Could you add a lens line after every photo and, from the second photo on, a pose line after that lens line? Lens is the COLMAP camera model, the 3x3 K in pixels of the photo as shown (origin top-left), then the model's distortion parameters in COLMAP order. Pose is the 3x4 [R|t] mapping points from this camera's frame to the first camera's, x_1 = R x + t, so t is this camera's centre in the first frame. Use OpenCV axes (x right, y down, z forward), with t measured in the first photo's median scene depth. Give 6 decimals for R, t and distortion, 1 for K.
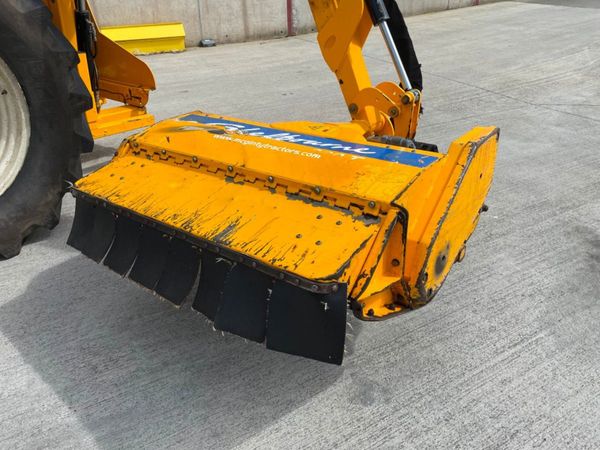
lens RADIAL K [[448.6, 0, 301.4], [0, 448.6, 216.8], [0, 0, 1]] dist [0.073018, -0.084245]
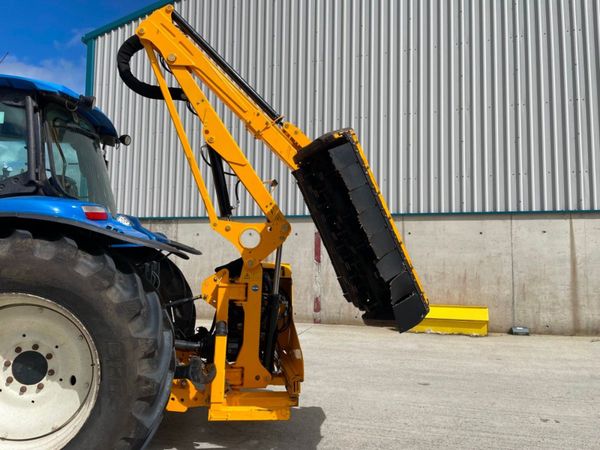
lens RADIAL K [[448.6, 0, 294.7], [0, 448.6, 224.8], [0, 0, 1]] dist [0.073018, -0.084245]
pose [[0.688182, -0.030315, -0.724904, 0.235694], [-0.353664, 0.858372, -0.371644, -0.143986], [0.633504, 0.512132, 0.579995, 0.207851]]
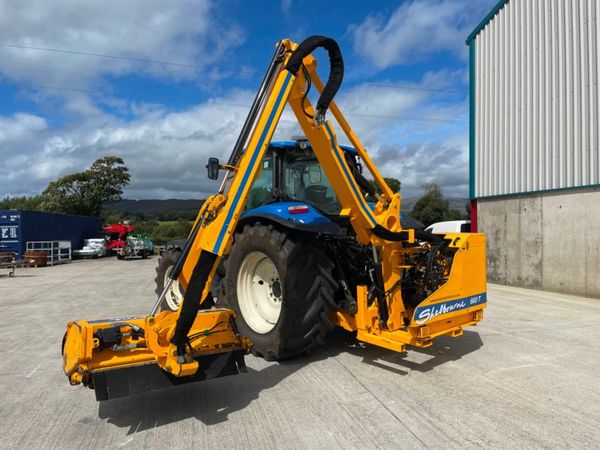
lens RADIAL K [[448.6, 0, 298.6], [0, 448.6, 219.7], [0, 0, 1]] dist [0.073018, -0.084245]
pose [[-0.271681, -0.007838, -0.962355, 0.630441], [-0.431186, 0.894976, 0.114438, -0.376633], [0.860388, 0.446045, -0.246528, 0.635652]]
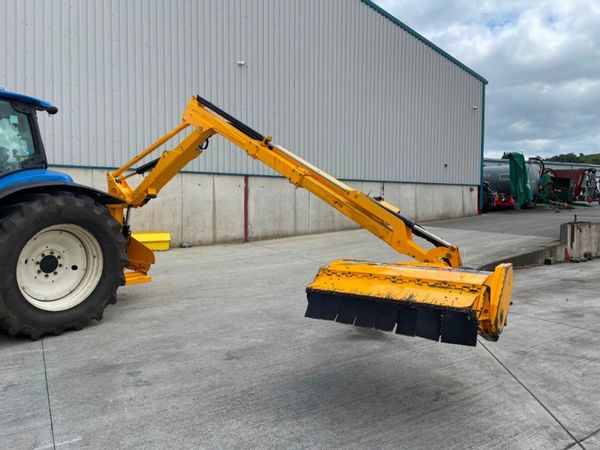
lens RADIAL K [[448.6, 0, 298.2], [0, 448.6, 227.9], [0, 0, 1]] dist [0.073018, -0.084245]
pose [[0.998459, 0.023445, 0.050308, 0.124267], [-0.000897, 0.913106, -0.407720, 0.242922], [-0.055496, 0.407047, 0.911720, -0.561590]]
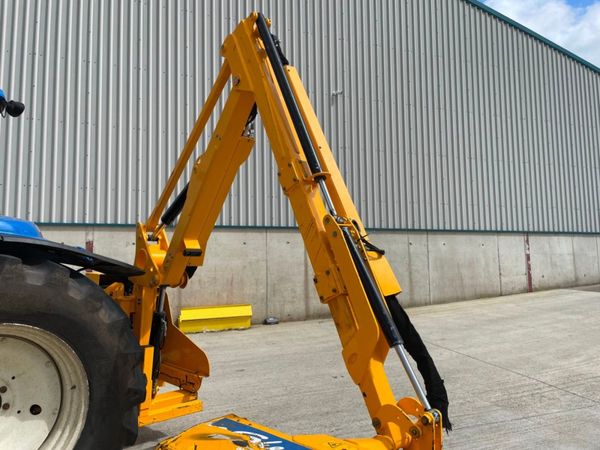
lens RADIAL K [[448.6, 0, 294.6], [0, 448.6, 229.8], [0, 0, 1]] dist [0.073018, -0.084245]
pose [[0.987690, -0.007626, -0.156236, 0.036522], [-0.074785, 0.854241, -0.514469, -0.027151], [0.137387, 0.519821, 0.843156, -0.045954]]
